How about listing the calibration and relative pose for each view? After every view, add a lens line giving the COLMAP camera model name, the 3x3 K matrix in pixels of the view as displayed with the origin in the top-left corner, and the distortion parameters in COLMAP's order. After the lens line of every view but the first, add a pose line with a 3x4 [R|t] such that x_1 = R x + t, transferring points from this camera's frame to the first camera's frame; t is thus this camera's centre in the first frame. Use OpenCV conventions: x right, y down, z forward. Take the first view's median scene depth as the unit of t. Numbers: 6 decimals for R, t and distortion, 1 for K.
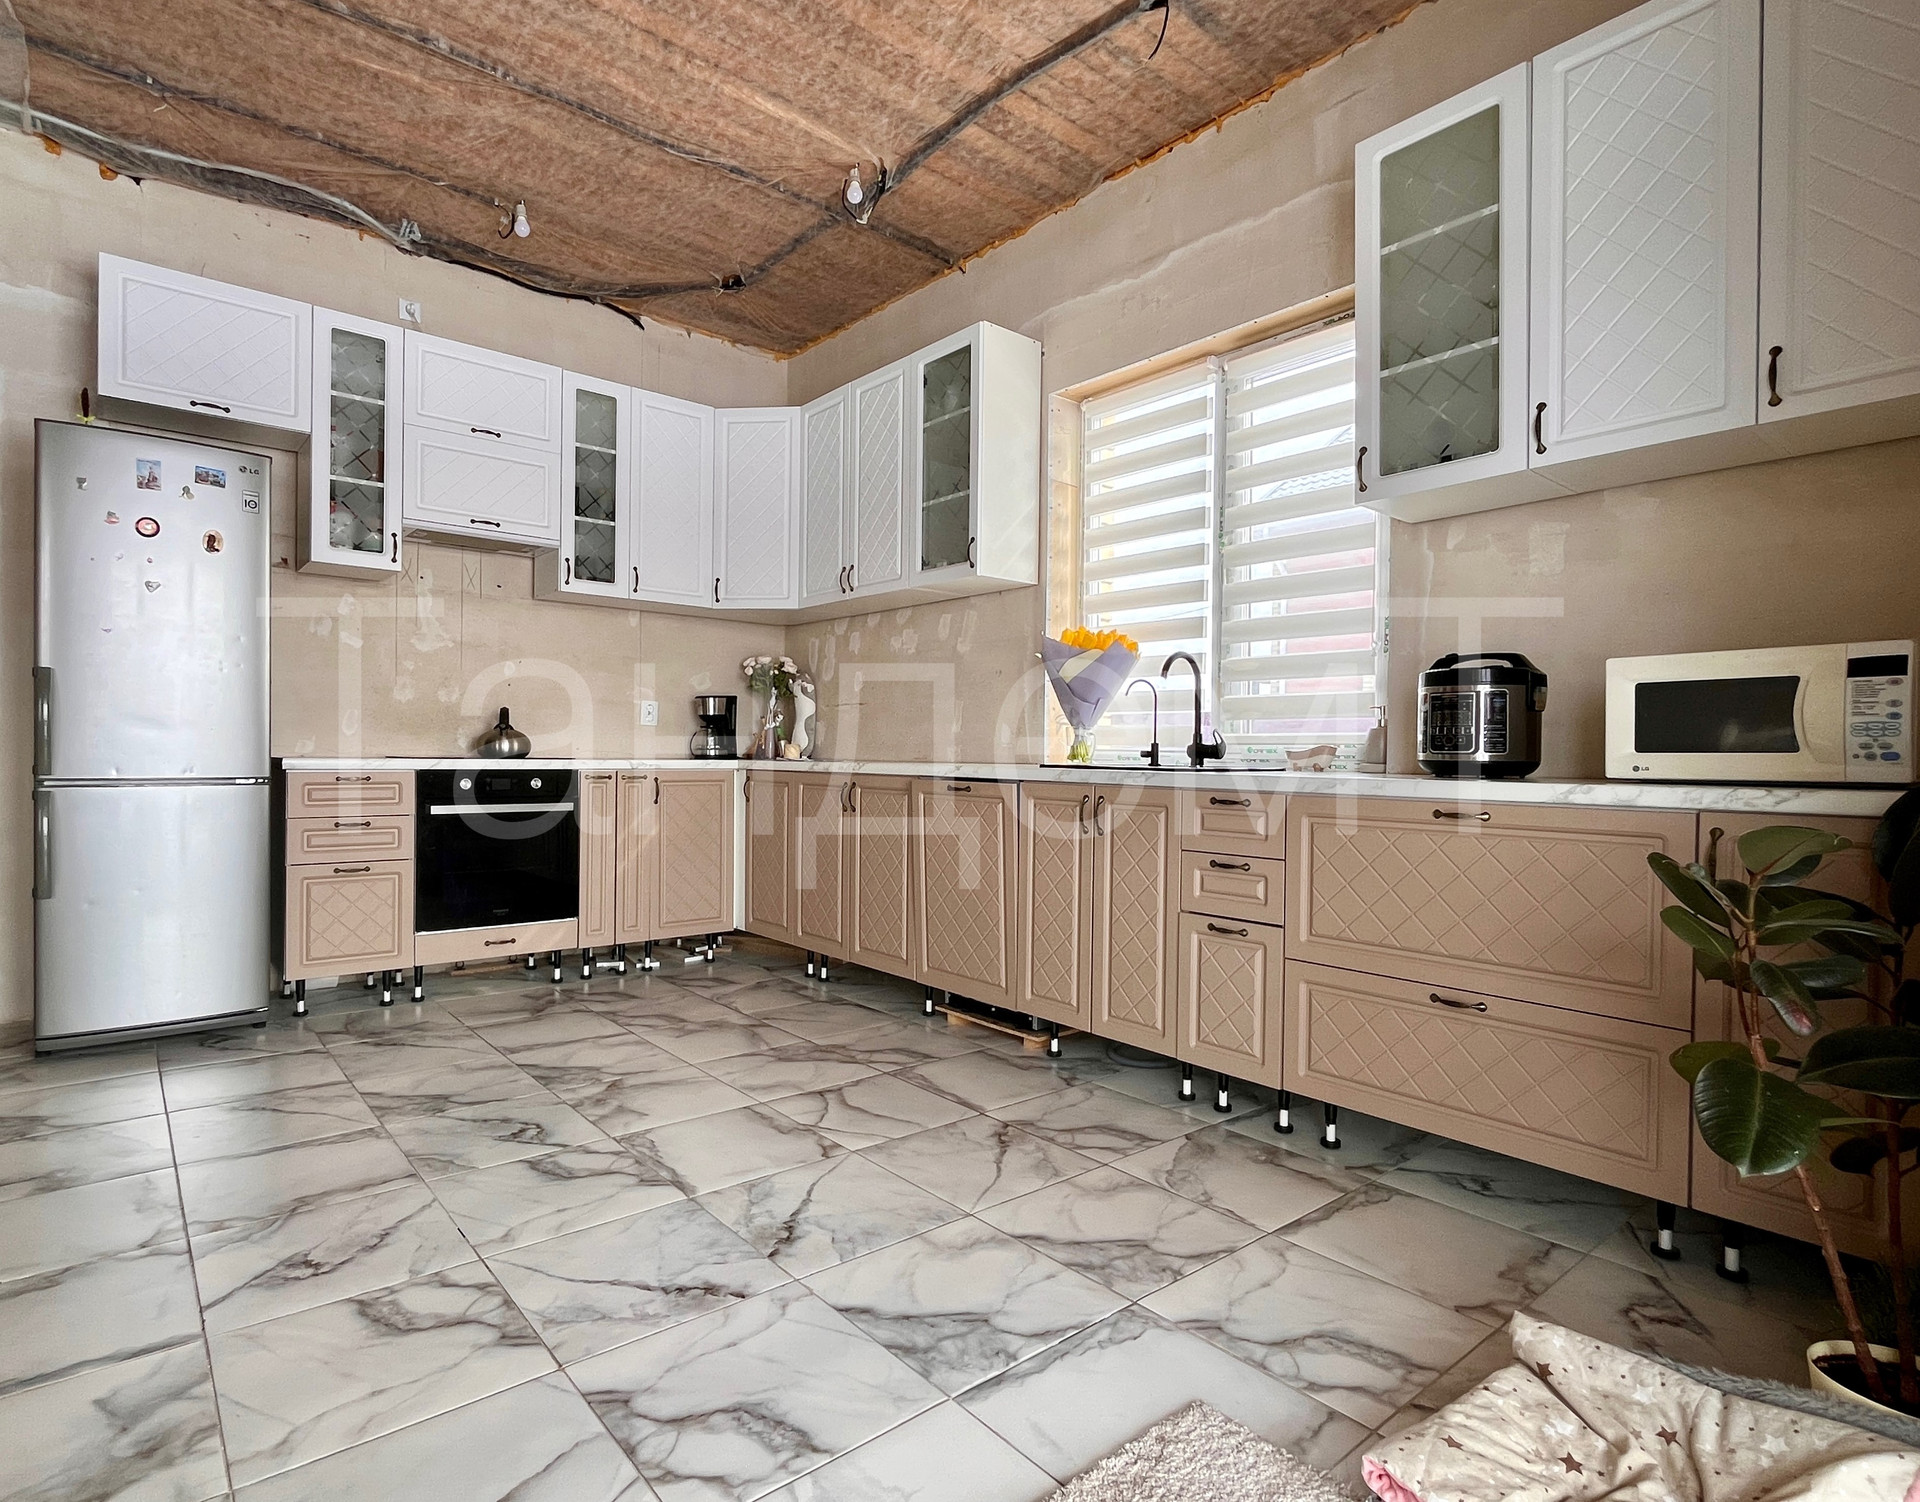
lens RADIAL K [[1024.2, 0, 954.3], [0, 1024.2, 750.6], [0, 0, 1]] dist [0.002975, 0.000688]
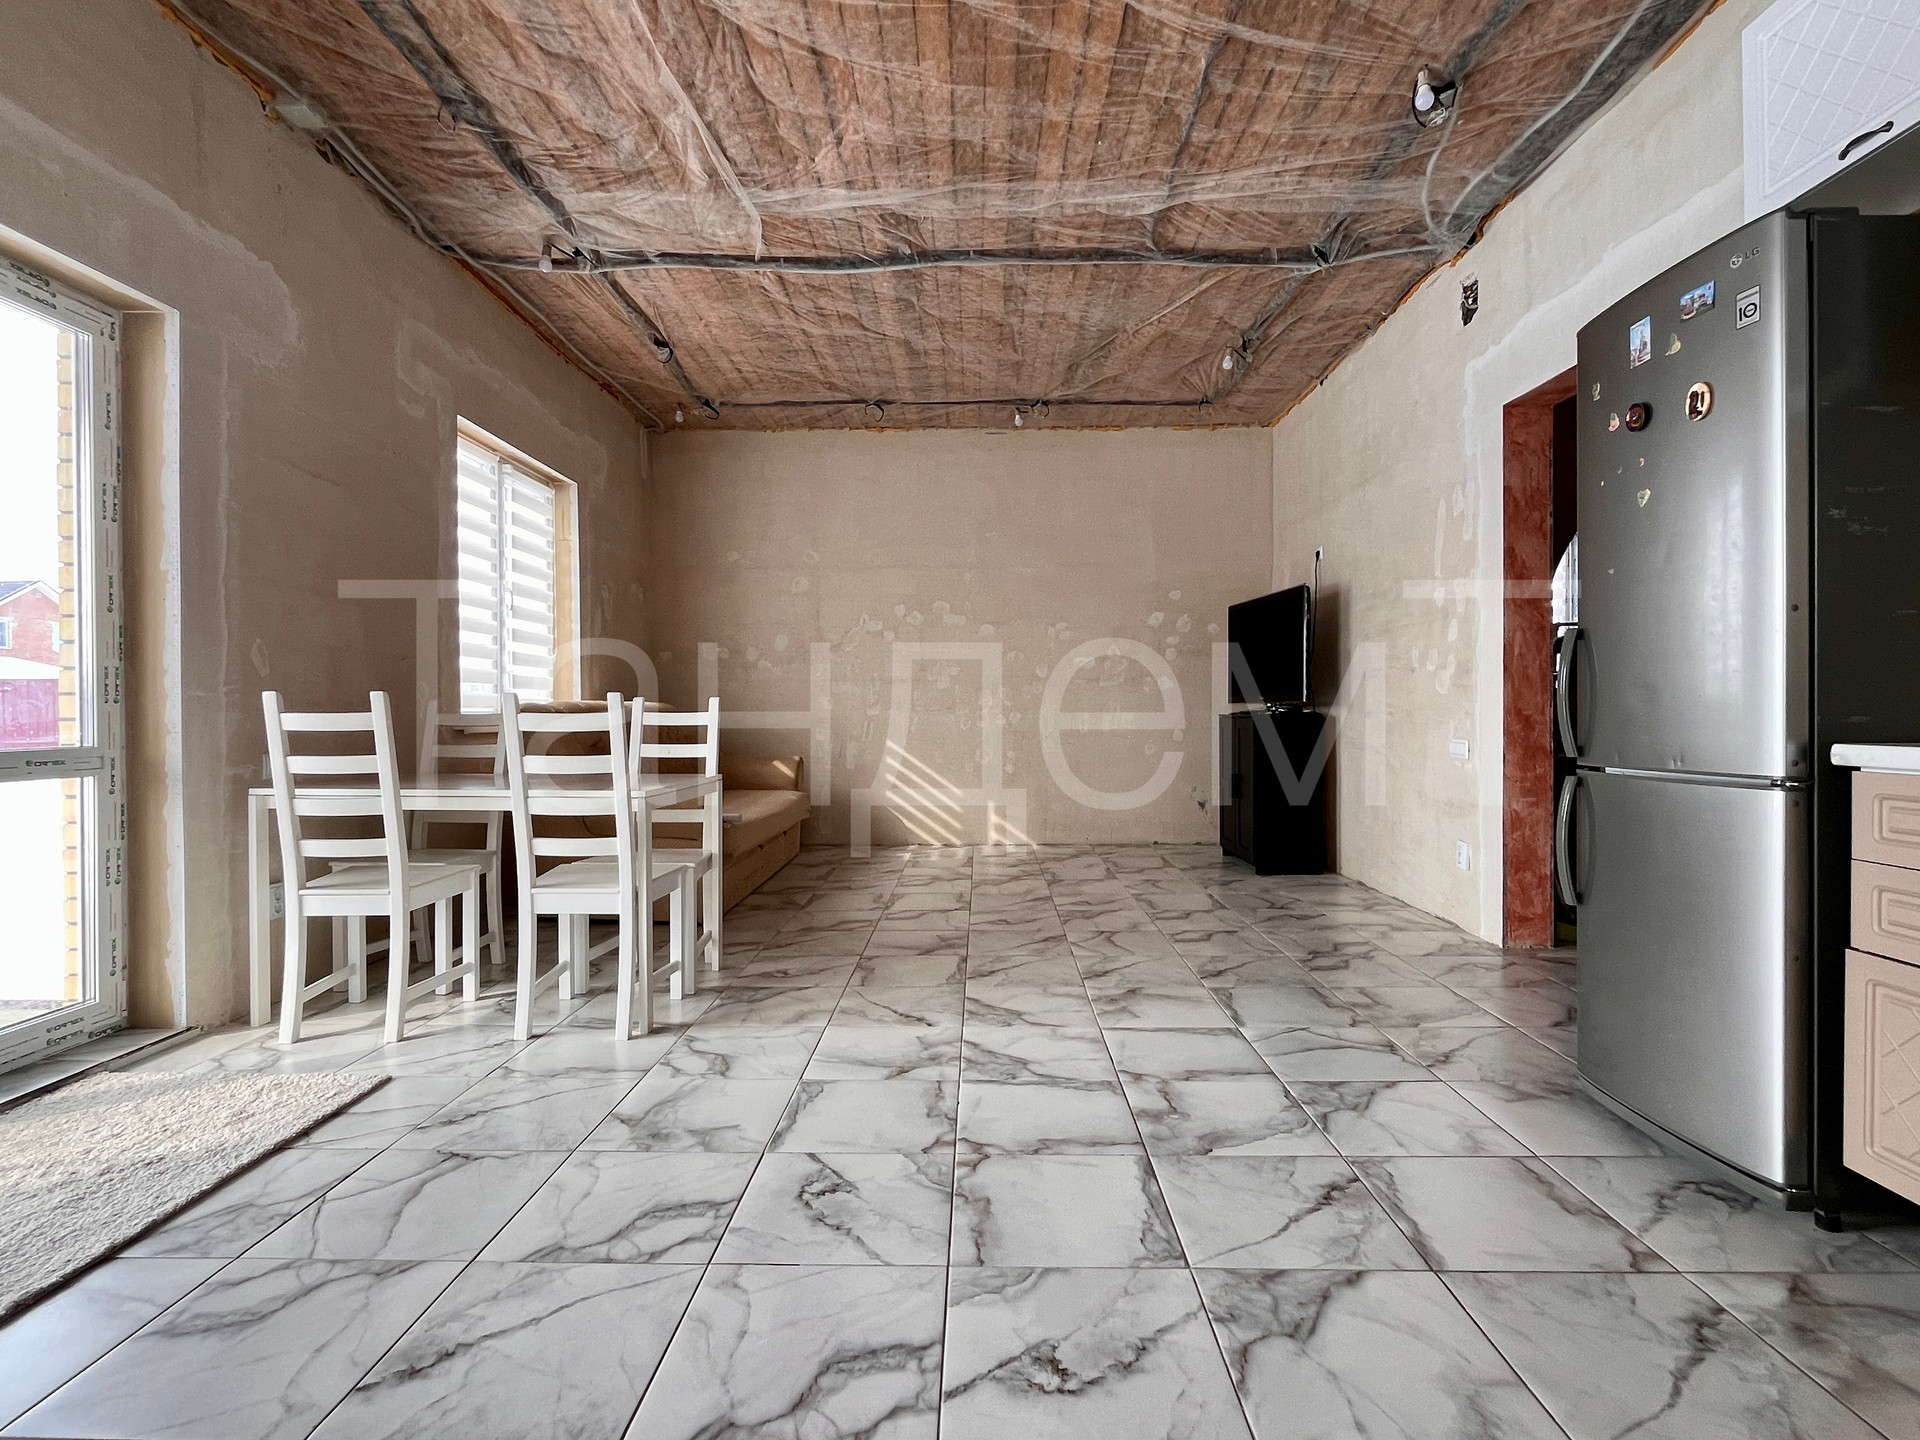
lens RADIAL K [[943.8, 0, 955.6], [0, 943.8, 724.1], [0, 0, 1]] dist [-0.001971, -0.000243]
pose [[-0.671497, -0.000448, -0.741007, 0.024862], [-0.003651, 0.999990, 0.002704, -0.004633], [0.740998, 0.004521, -0.671492, 1.418871]]
